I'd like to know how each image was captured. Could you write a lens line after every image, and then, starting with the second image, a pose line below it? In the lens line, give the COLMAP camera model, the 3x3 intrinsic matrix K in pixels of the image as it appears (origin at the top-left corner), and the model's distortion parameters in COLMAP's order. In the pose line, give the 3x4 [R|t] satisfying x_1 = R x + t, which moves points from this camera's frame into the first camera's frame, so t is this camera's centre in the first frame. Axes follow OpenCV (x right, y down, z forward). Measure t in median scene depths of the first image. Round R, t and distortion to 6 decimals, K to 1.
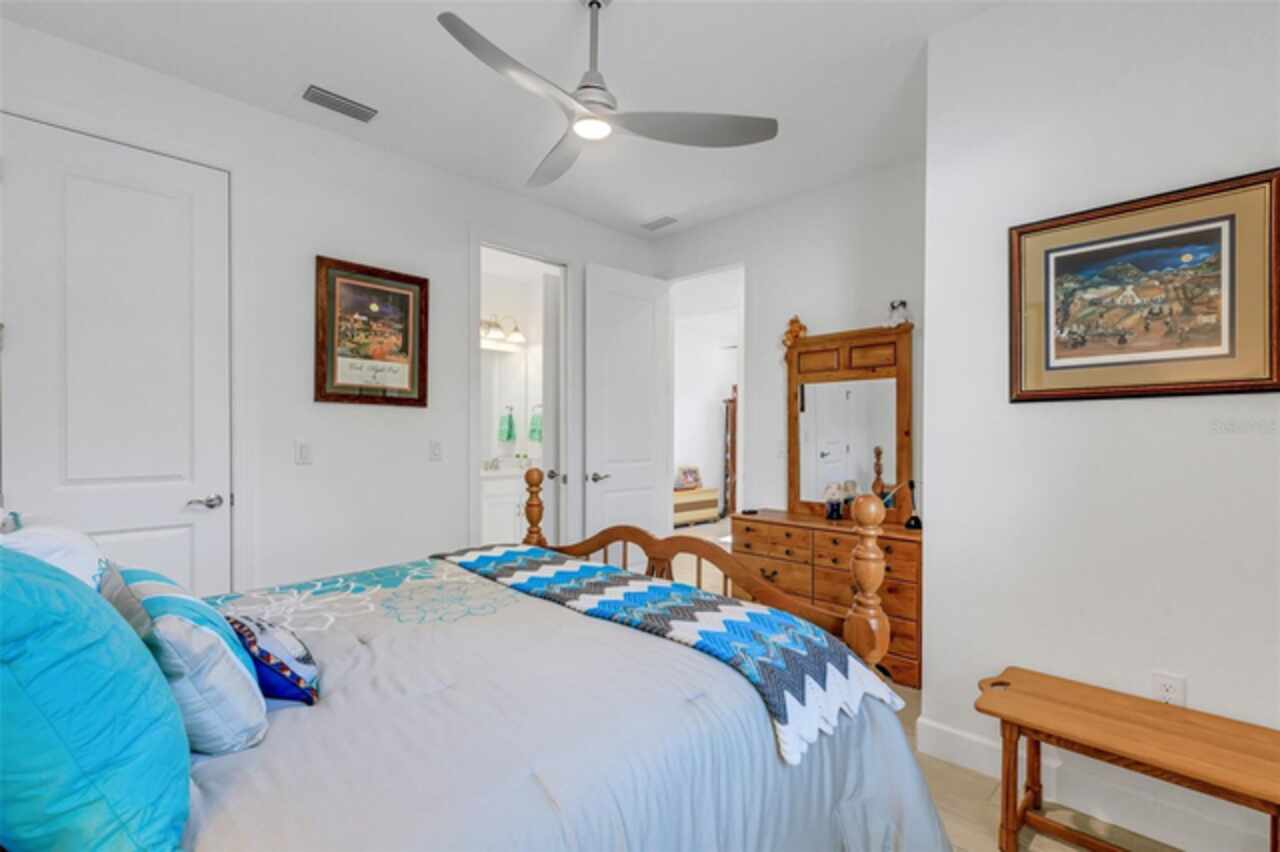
lens RADIAL K [[568.8, 0, 646.5], [0, 568.8, 432.6], [0, 0, 1]] dist [0.001103, 0.000050]
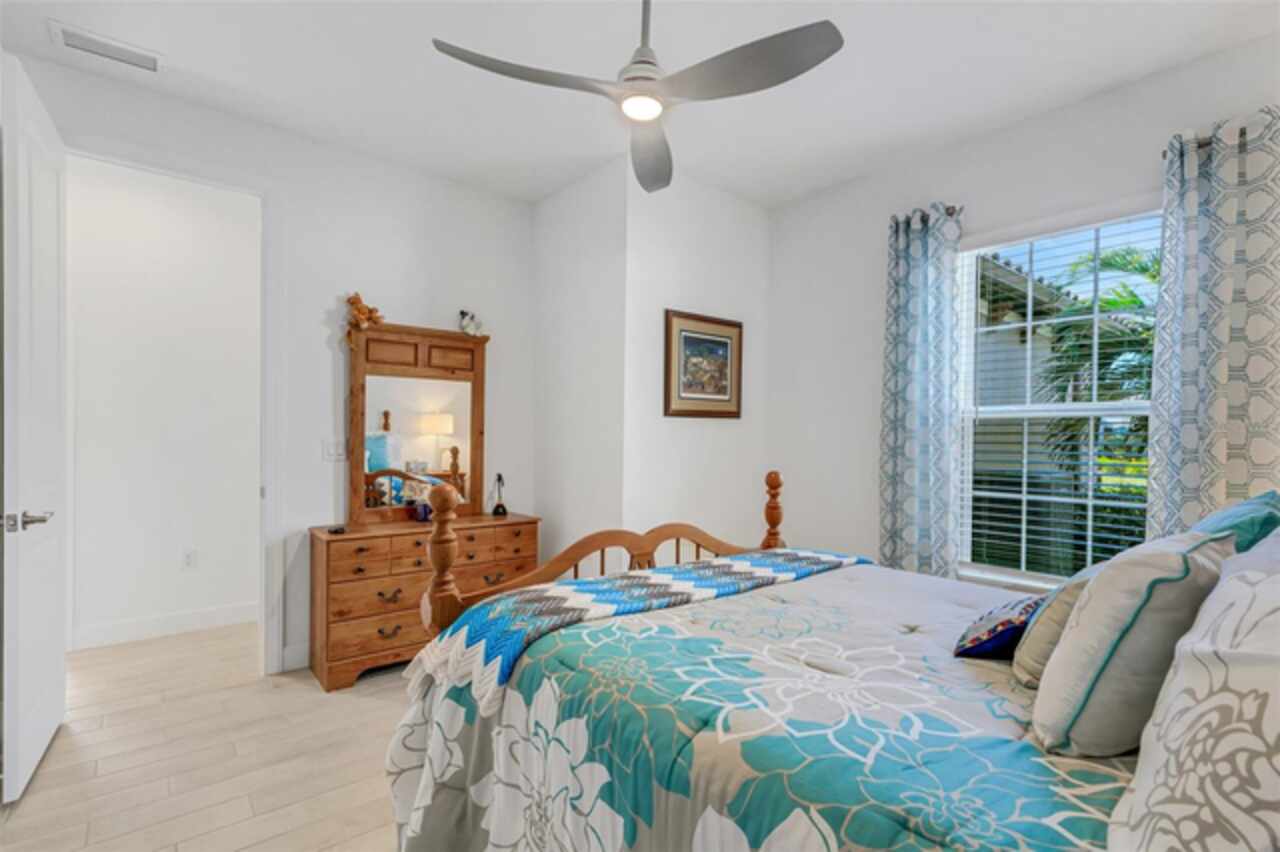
lens RADIAL K [[587.7, 0, 644.8], [0, 587.7, 431.5], [0, 0, 1]] dist [0.007984, 0.000015]
pose [[0.115104, 0.010356, 0.993299, -1.048335], [-0.012480, 0.999882, -0.008979, 0.007771], [-0.993275, -0.011362, 0.115220, 0.869194]]
